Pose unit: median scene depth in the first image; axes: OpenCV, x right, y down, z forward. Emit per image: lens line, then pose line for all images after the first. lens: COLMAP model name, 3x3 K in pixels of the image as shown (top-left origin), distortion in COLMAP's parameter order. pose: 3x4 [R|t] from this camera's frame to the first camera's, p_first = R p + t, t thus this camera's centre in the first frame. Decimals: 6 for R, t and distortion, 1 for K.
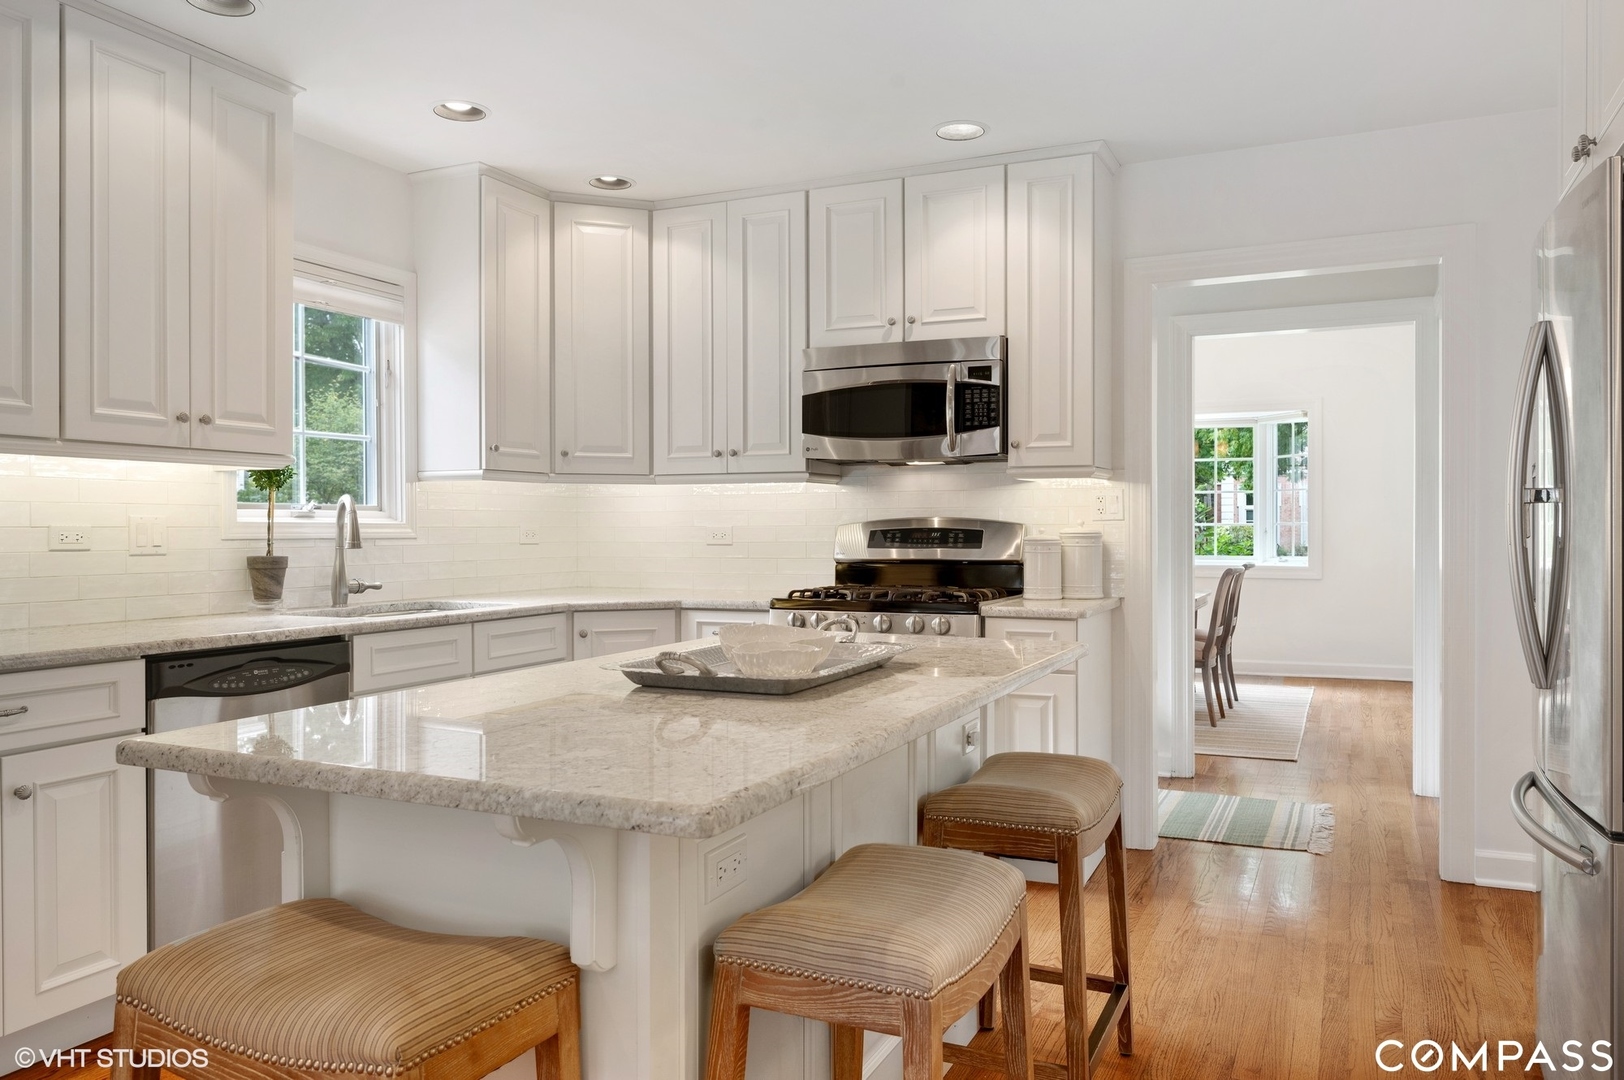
lens RADIAL K [[1172.4, 0, 814.2], [0, 1172.4, 530.9], [0, 0, 1]] dist [-0.010055, 0.001088]
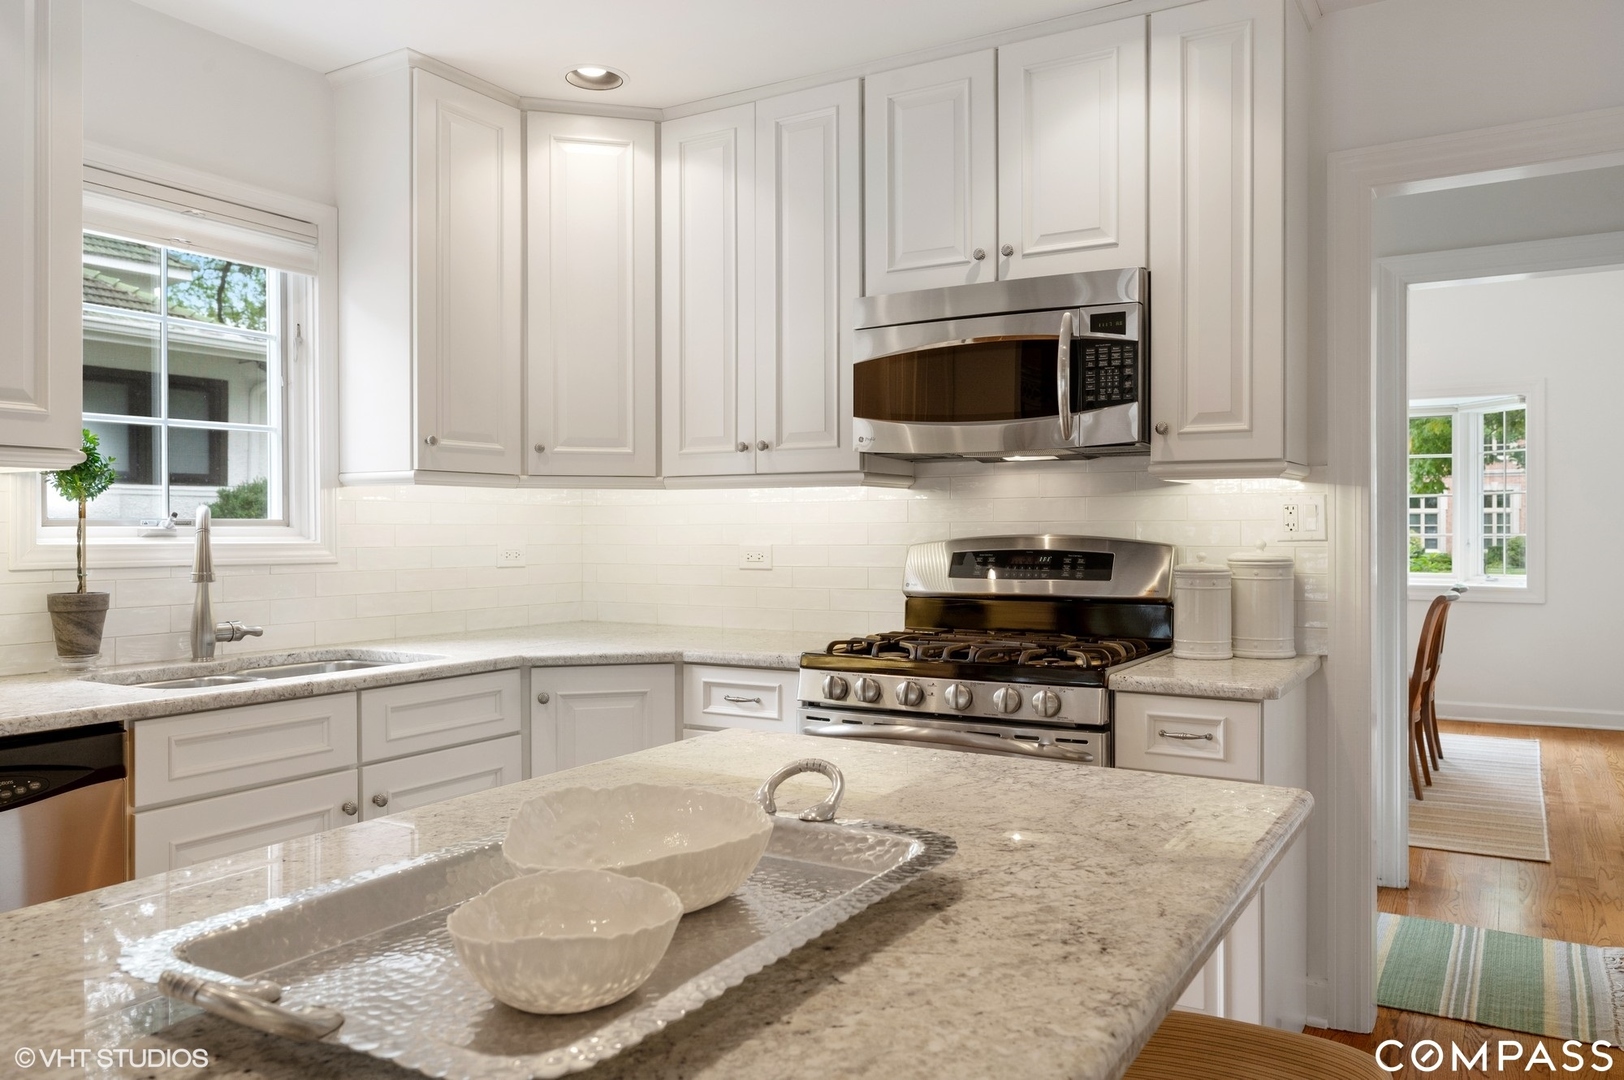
lens RADIAL K [[1172.4, 0, 813.7], [0, 1172.4, 533.4], [0, 0, 1]] dist [-0.010055, 0.001088]
pose [[0.993791, 0.001350, -0.111255, 0.046116], [-0.001360, 0.999999, -0.000015, -0.013019], [0.111255, 0.000166, 0.993792, 0.299097]]
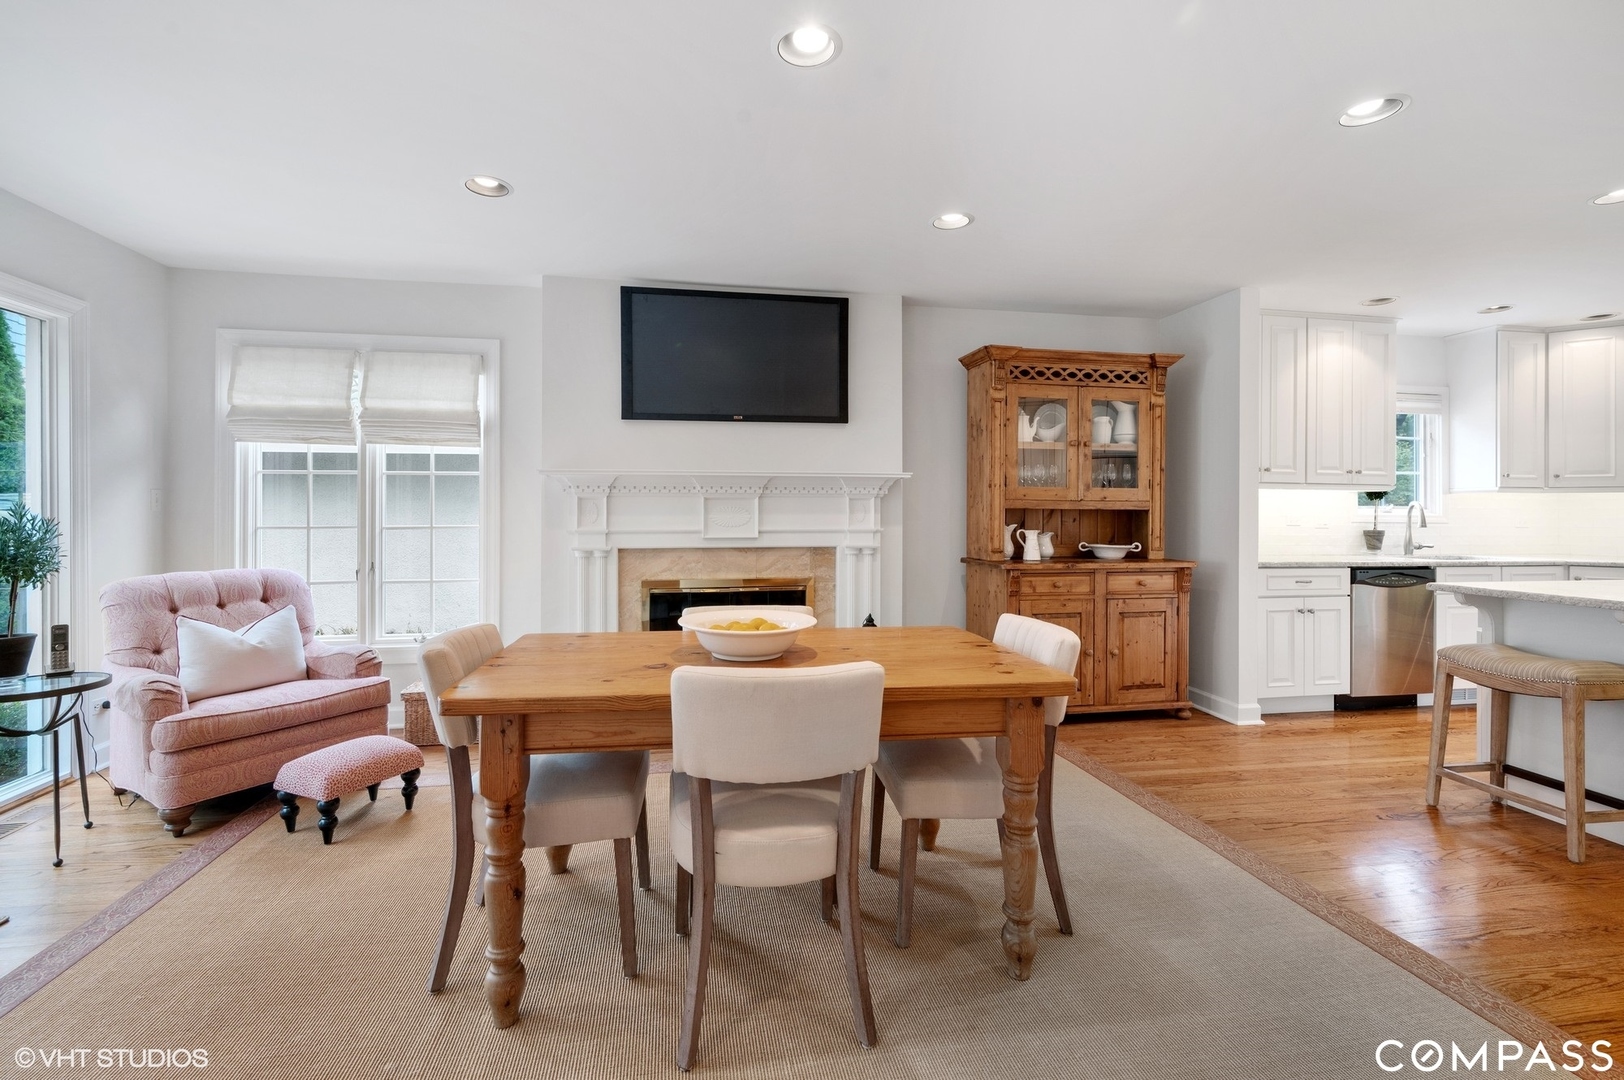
lens RADIAL K [[685.6, 0, 794.8], [0, 685.6, 514.7], [0, 0, 1]] dist [-0.009029, -0.000179]
pose [[0.551804, 0.005082, -0.833958, 0.002977], [-0.009029, 0.999959, 0.000120, 0.001935], [0.833925, 0.007464, 0.551828, -0.541175]]
